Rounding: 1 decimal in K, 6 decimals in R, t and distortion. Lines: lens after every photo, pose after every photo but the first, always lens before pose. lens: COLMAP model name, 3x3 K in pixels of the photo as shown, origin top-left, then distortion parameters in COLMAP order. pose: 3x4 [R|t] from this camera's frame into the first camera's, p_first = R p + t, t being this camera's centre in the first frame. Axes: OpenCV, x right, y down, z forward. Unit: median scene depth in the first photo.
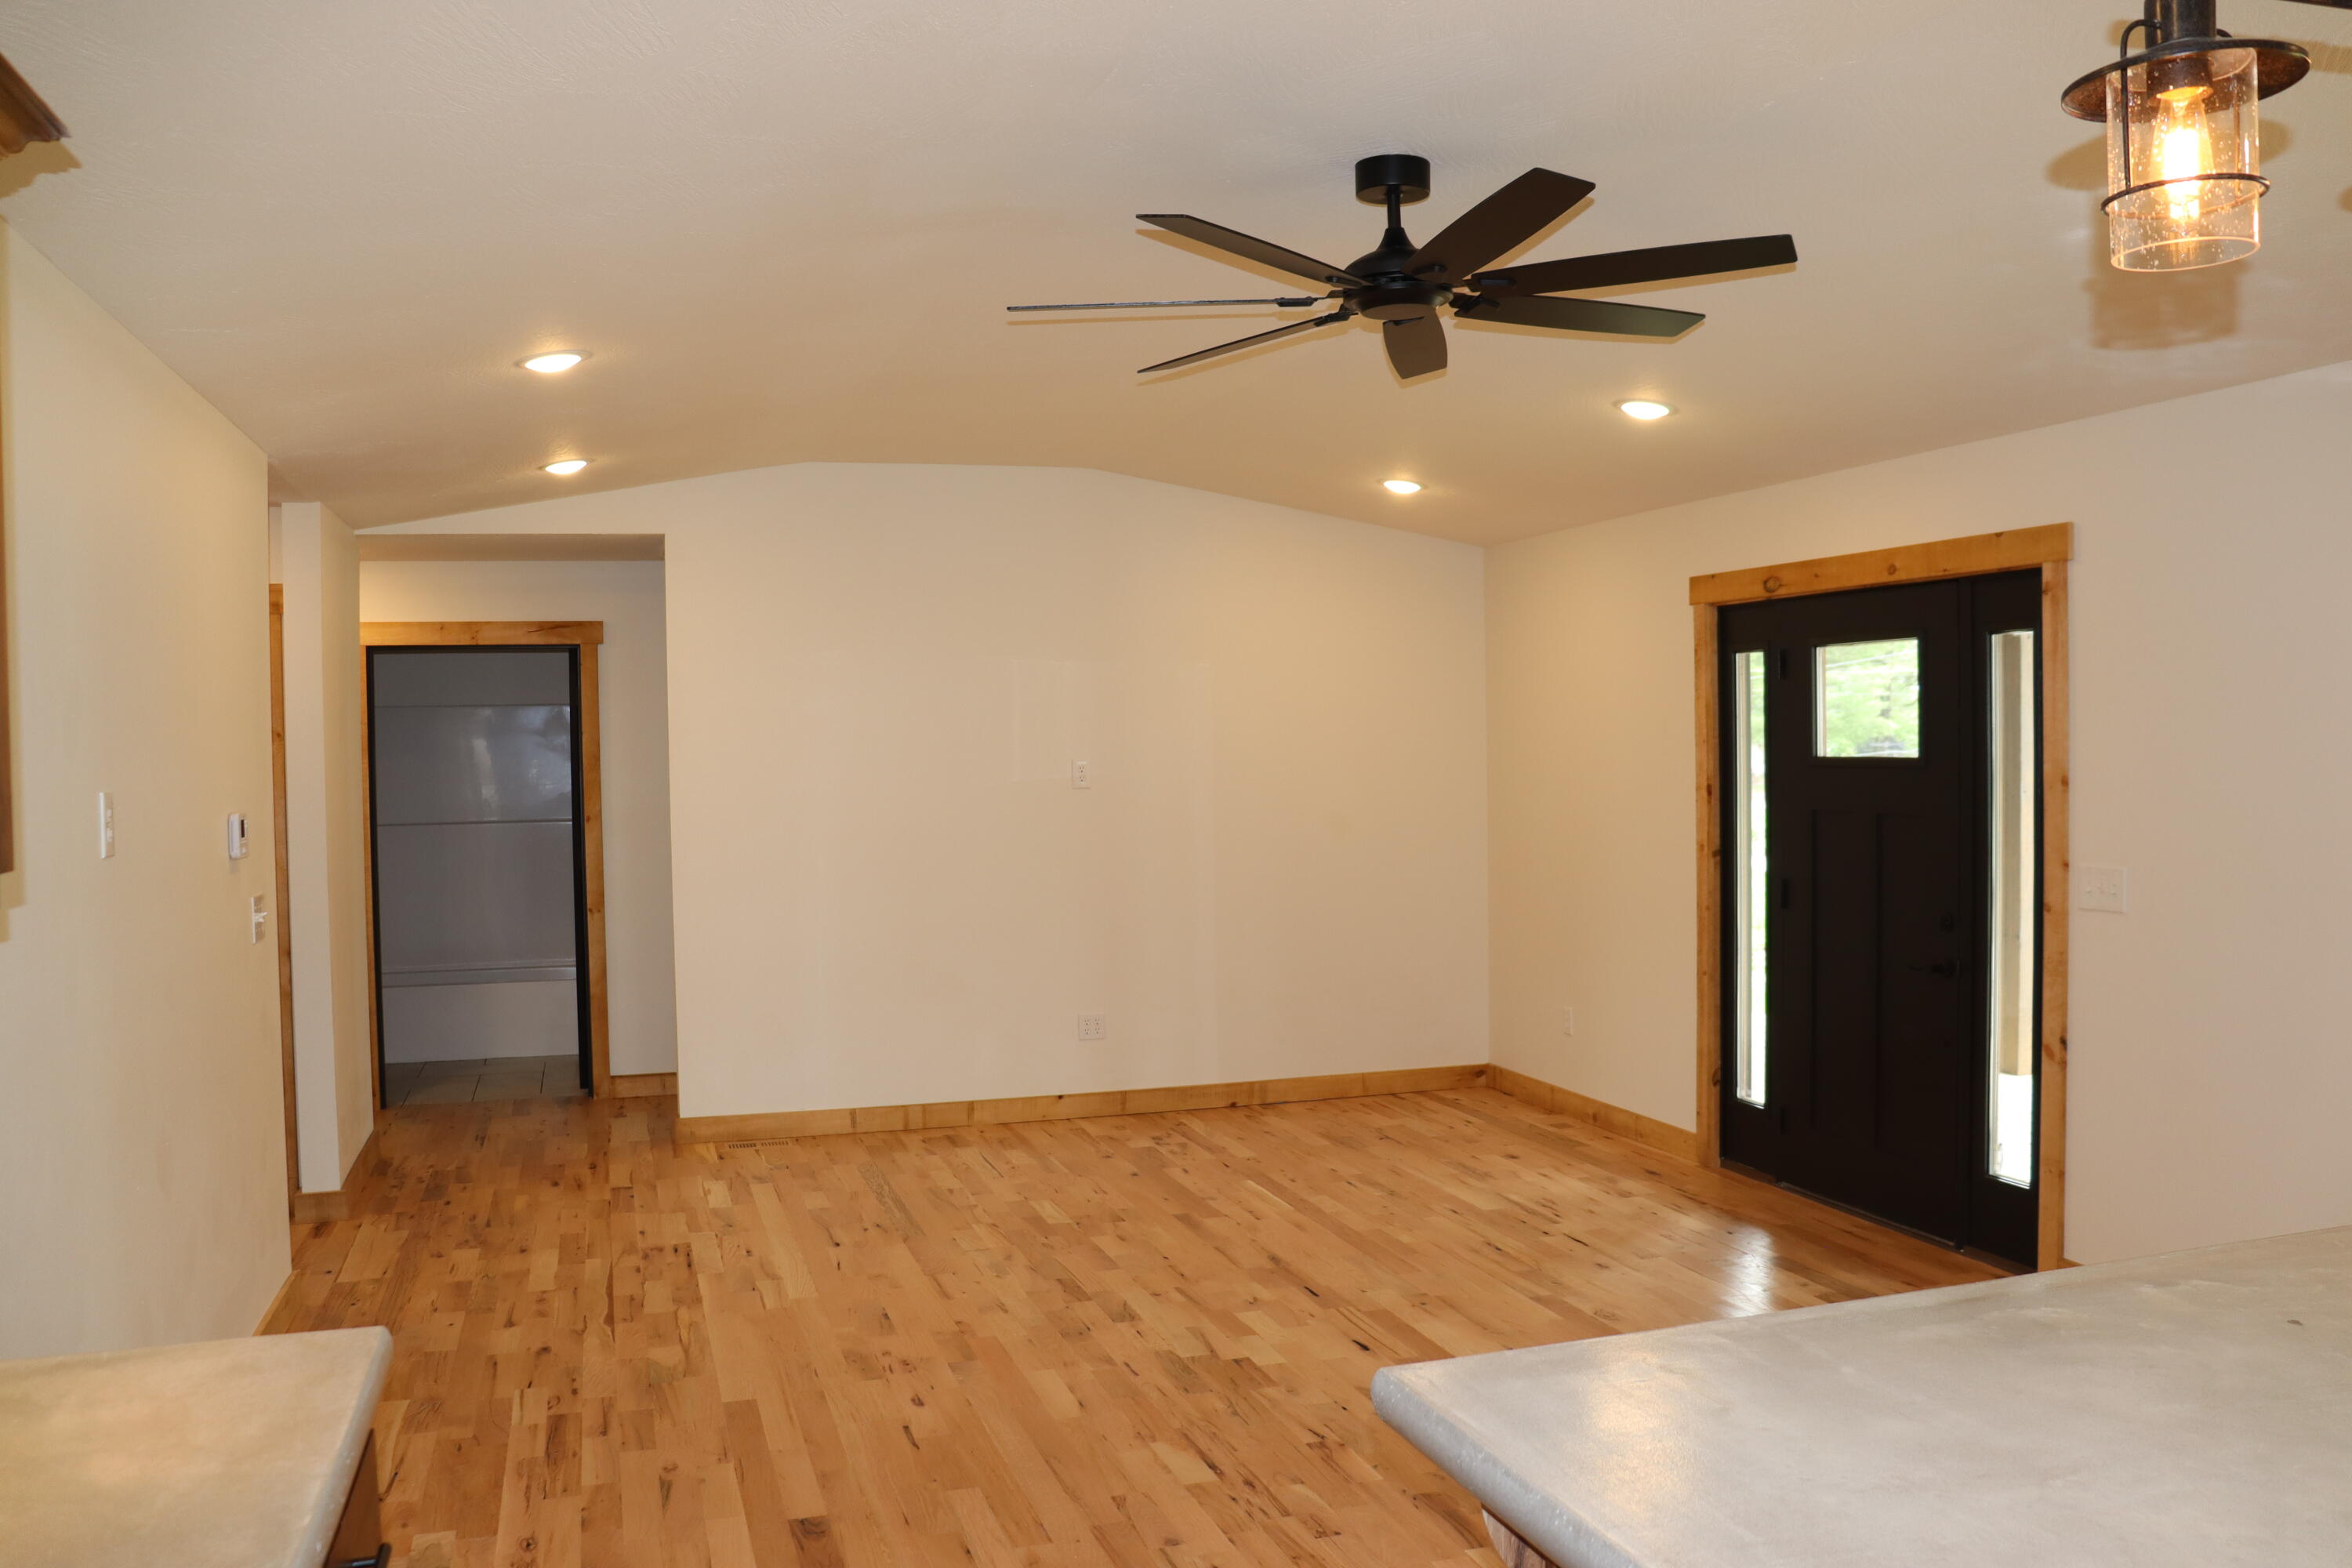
lens RADIAL K [[1927.2, 0, 1204.6], [0, 1927.2, 787.0], [0, 0, 1]] dist [-0.177944, 0.144947]
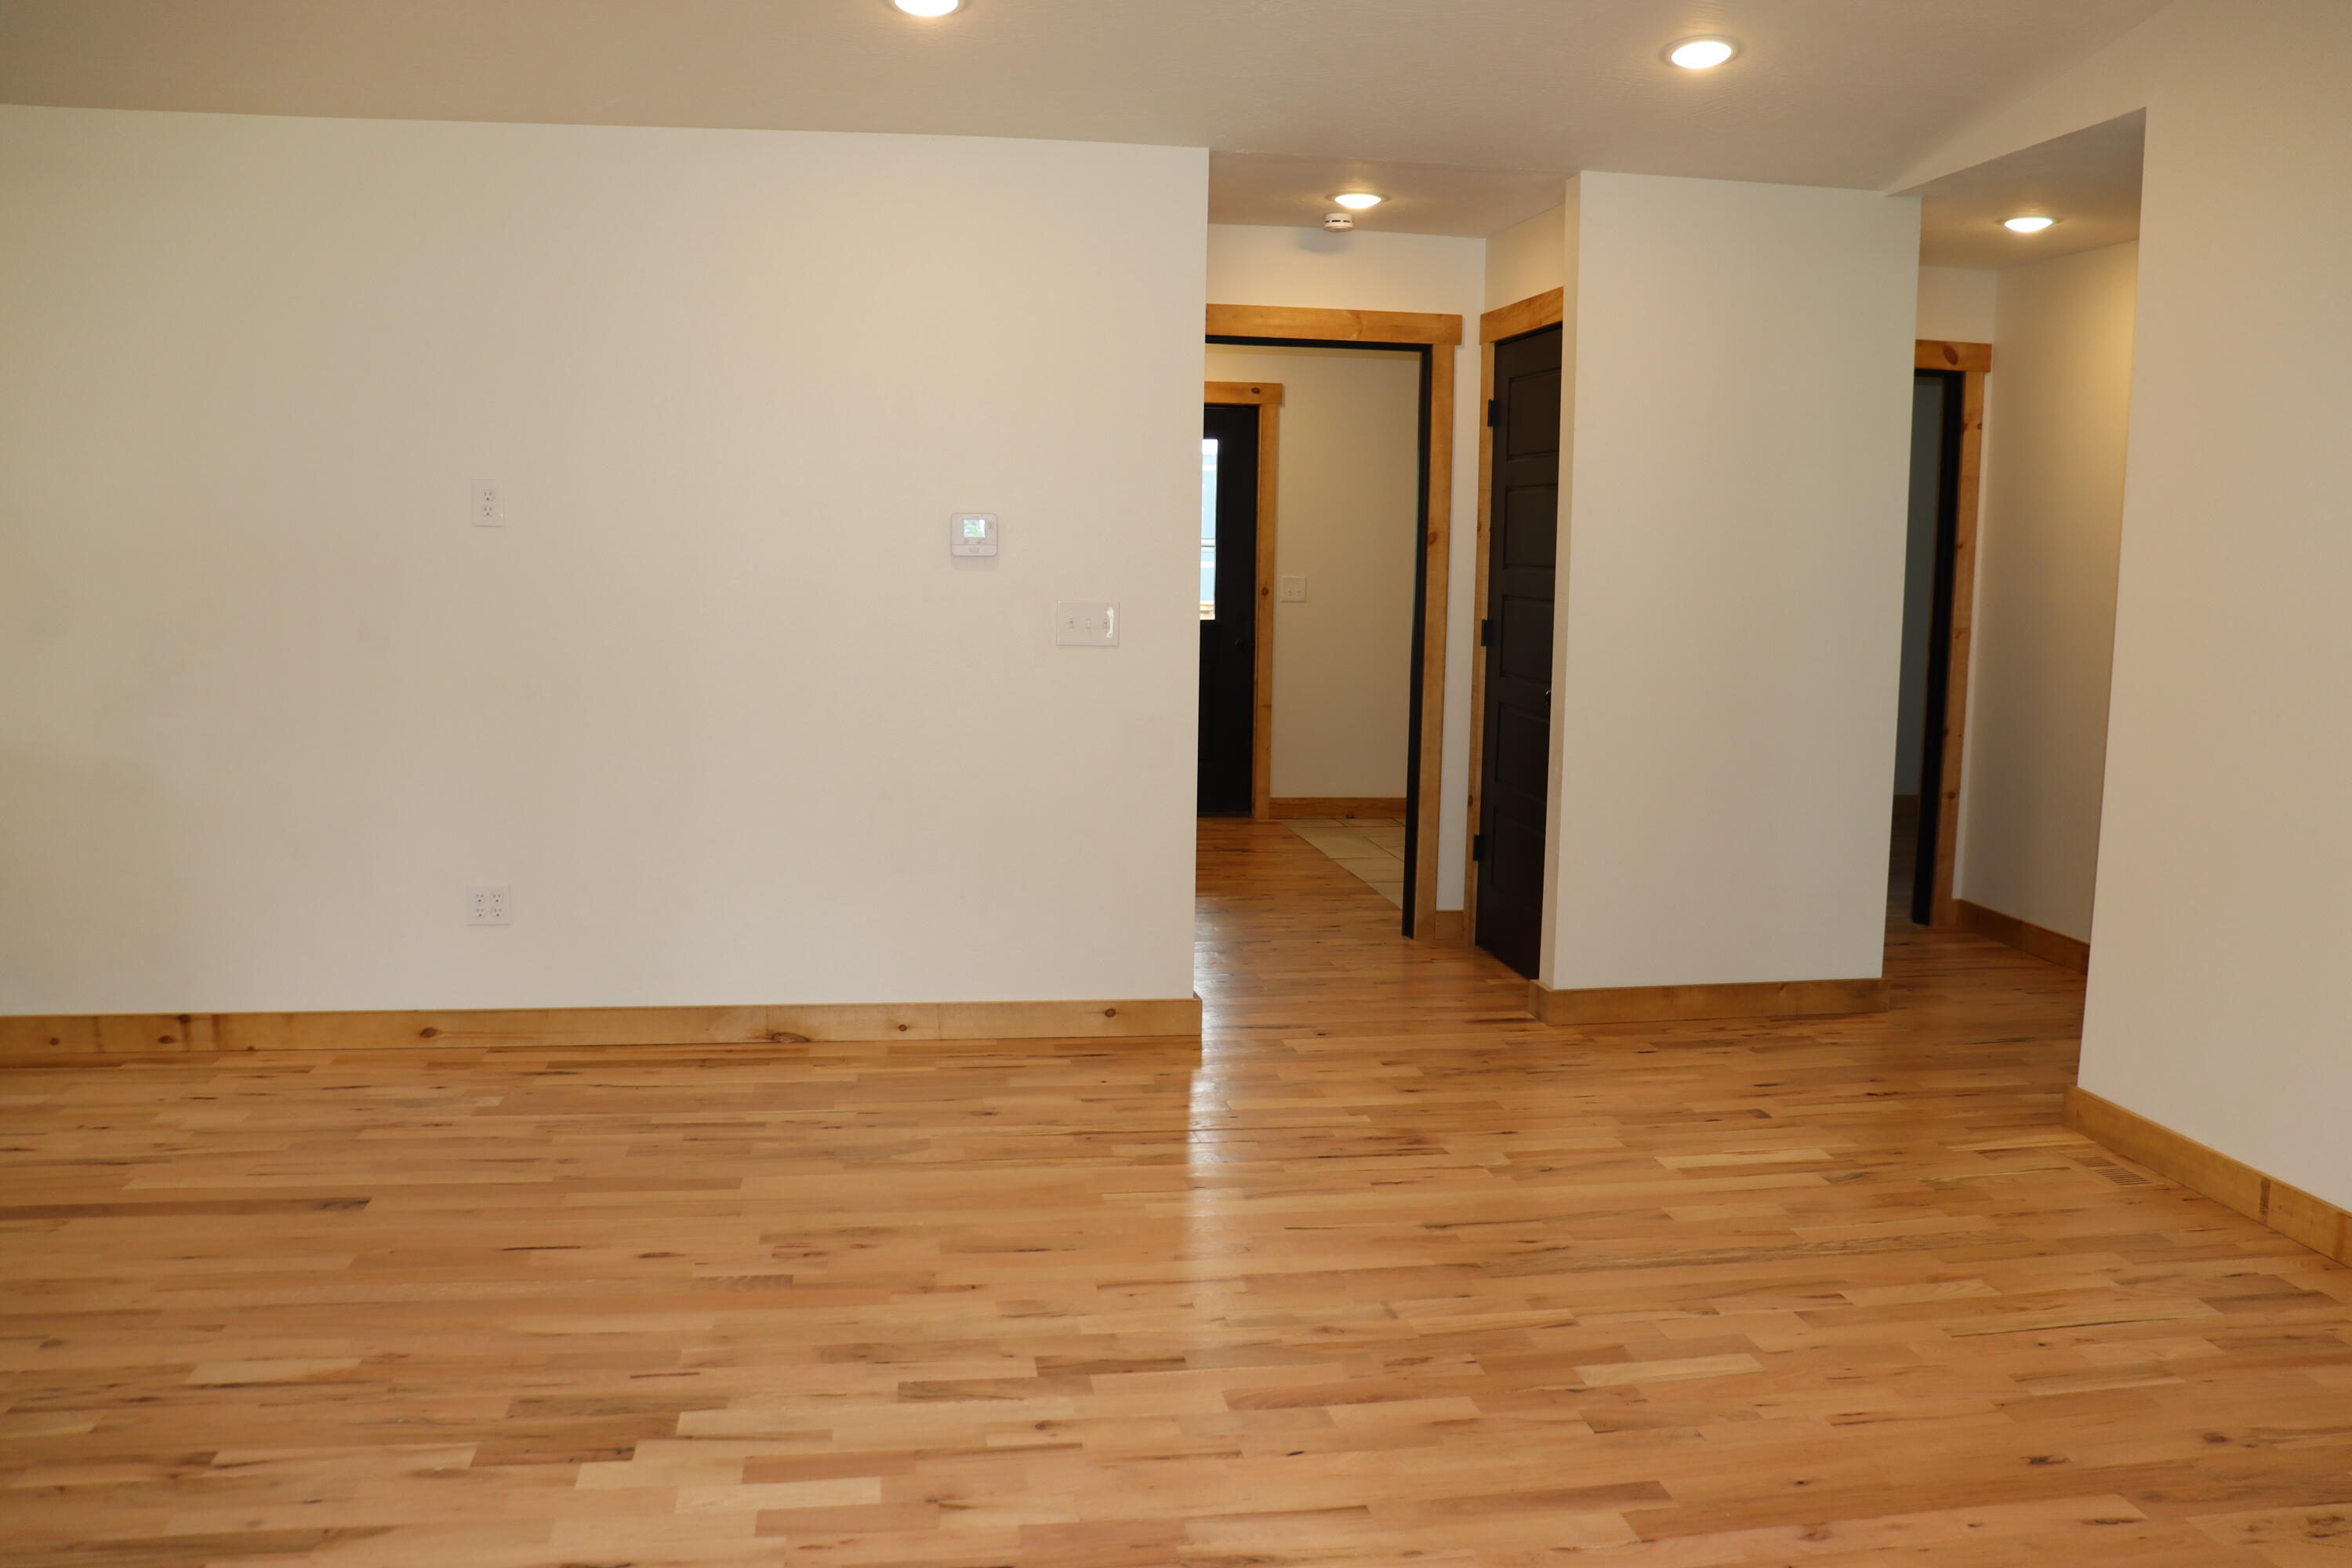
lens RADIAL K [[1927.2, 0, 1204.6], [0, 1927.2, 787.0], [0, 0, 1]] dist [-0.177944, 0.144947]
pose [[-0.142343, 0.137475, -0.980224, 0.529596], [-0.040001, 0.988700, 0.144472, 0.004528], [0.989009, 0.059775, -0.135235, 1.233034]]
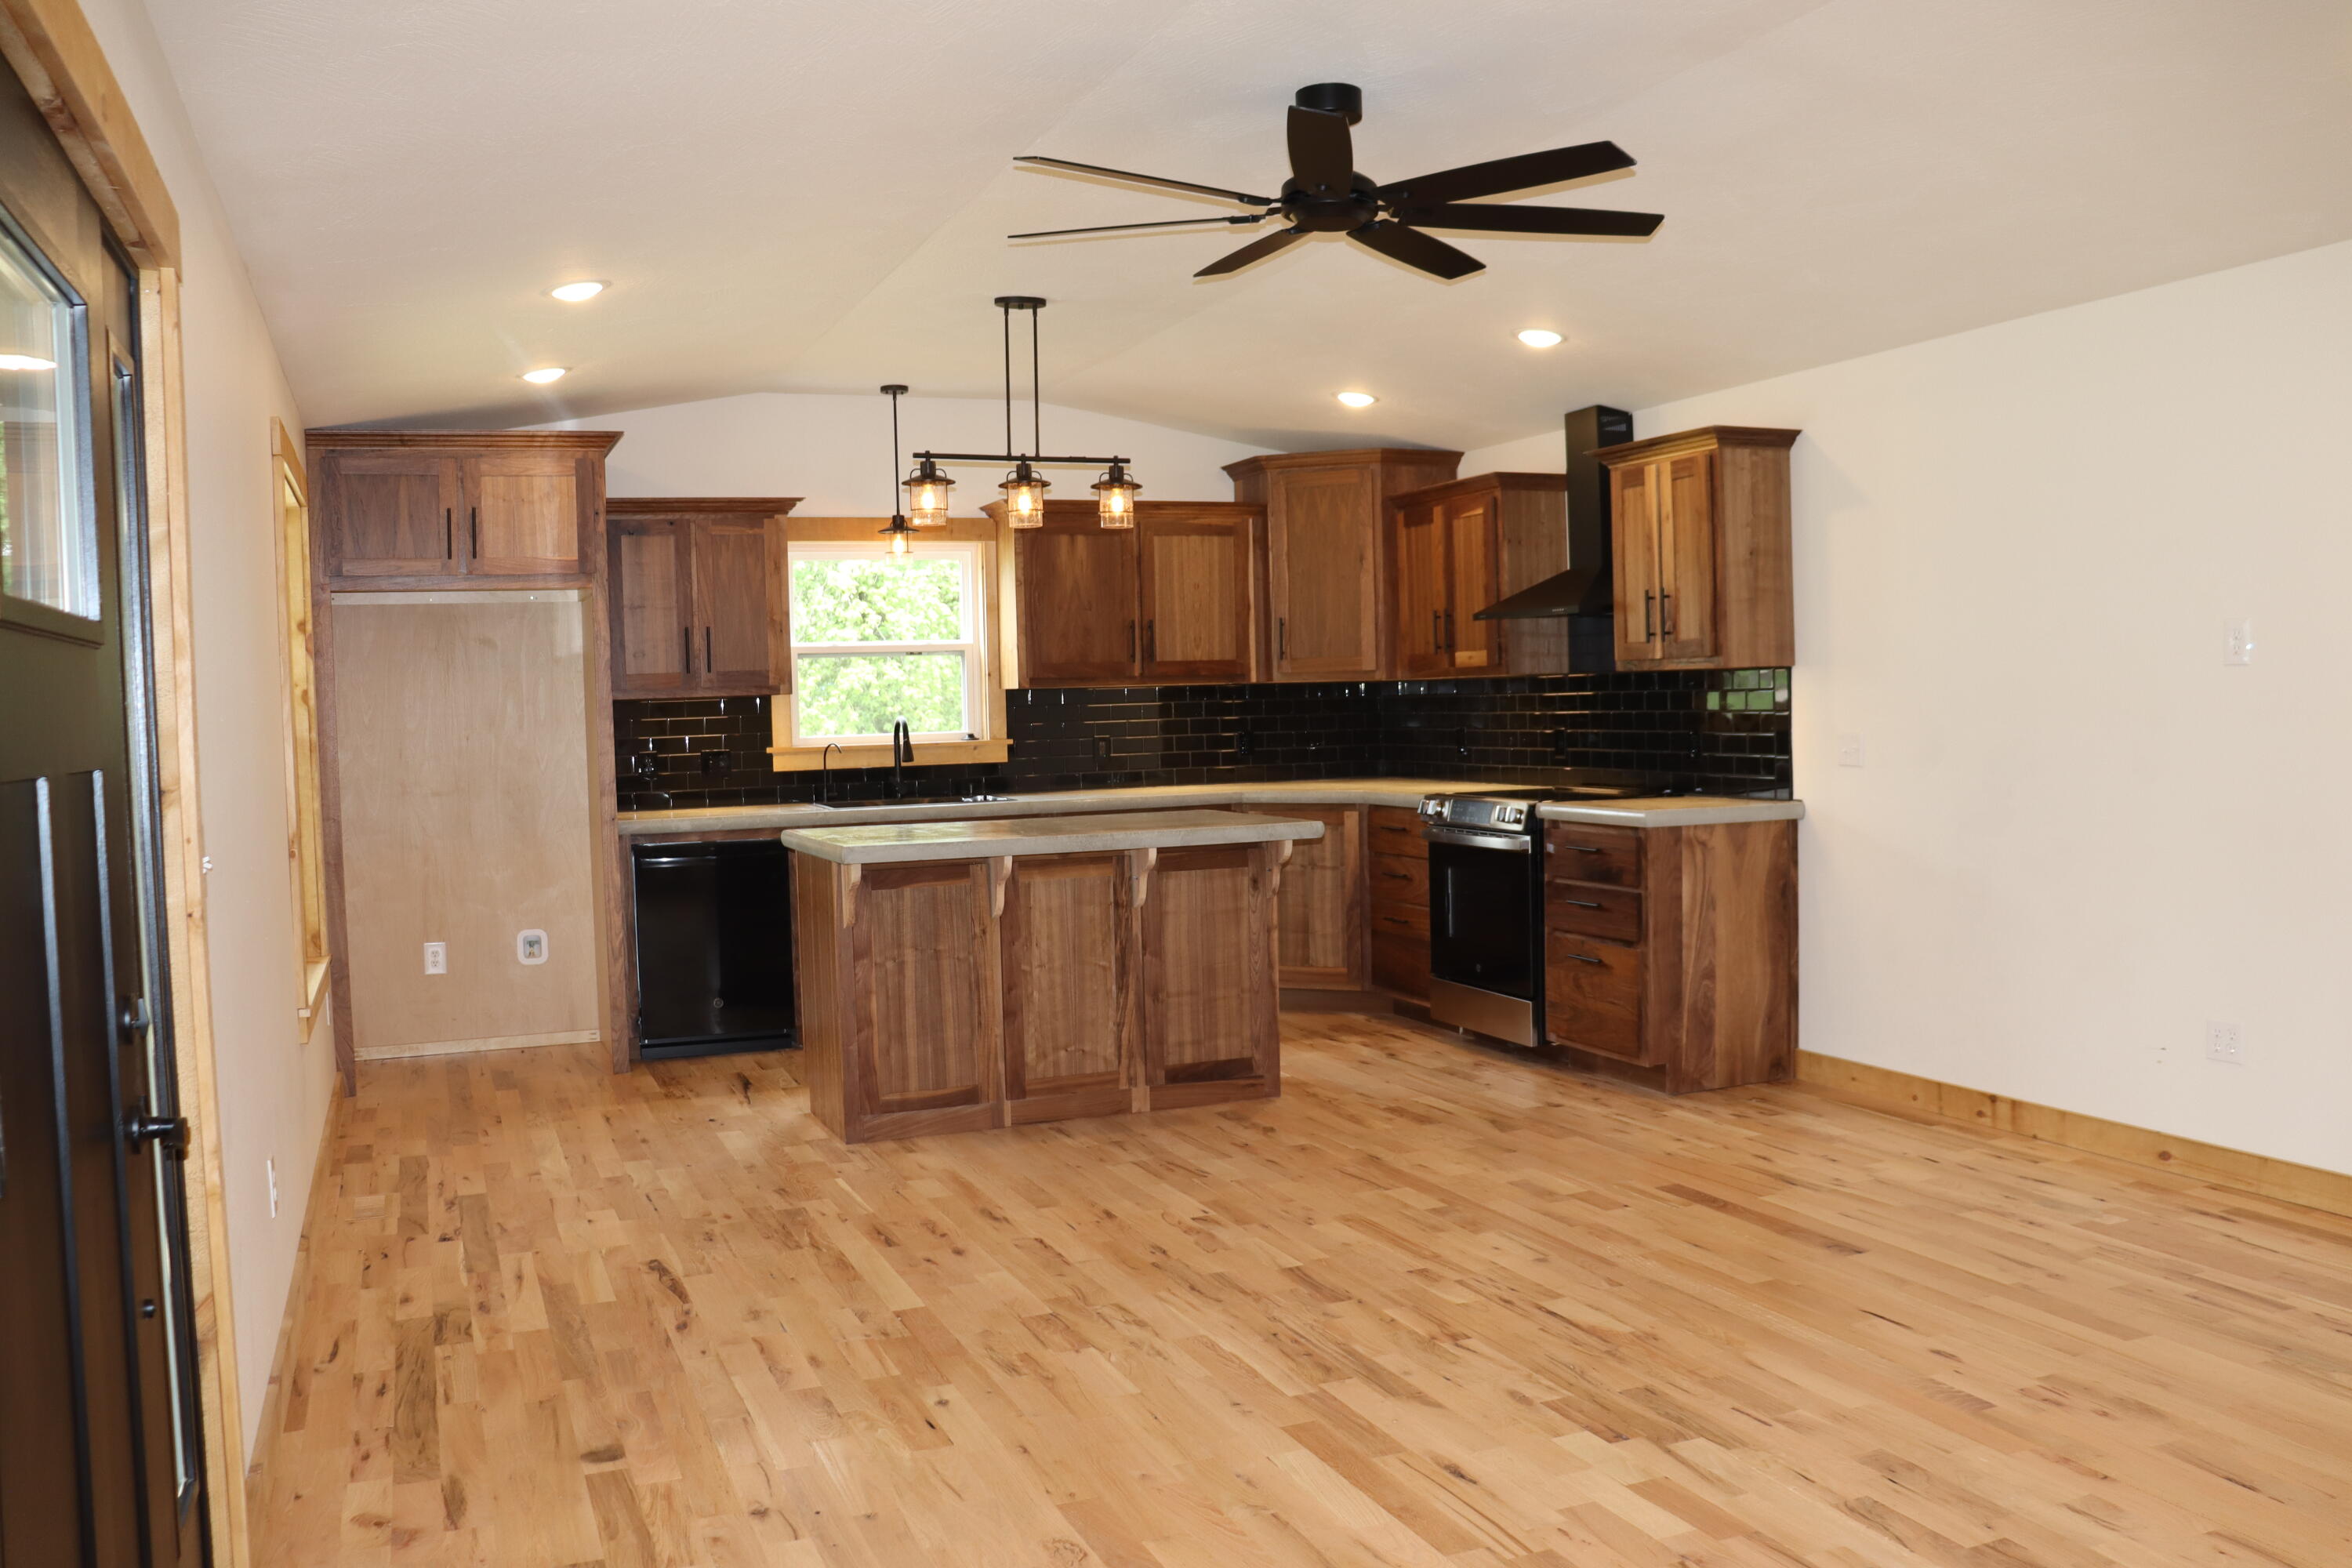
lens RADIAL K [[1927.2, 0, 1204.6], [0, 1927.2, 787.0], [0, 0, 1]] dist [-0.177944, 0.144947]
pose [[-0.995426, 0.042436, -0.085593, 0.221711], [0.036061, 0.996554, 0.074702, -0.001711], [0.088468, 0.071274, -0.993526, 1.655111]]
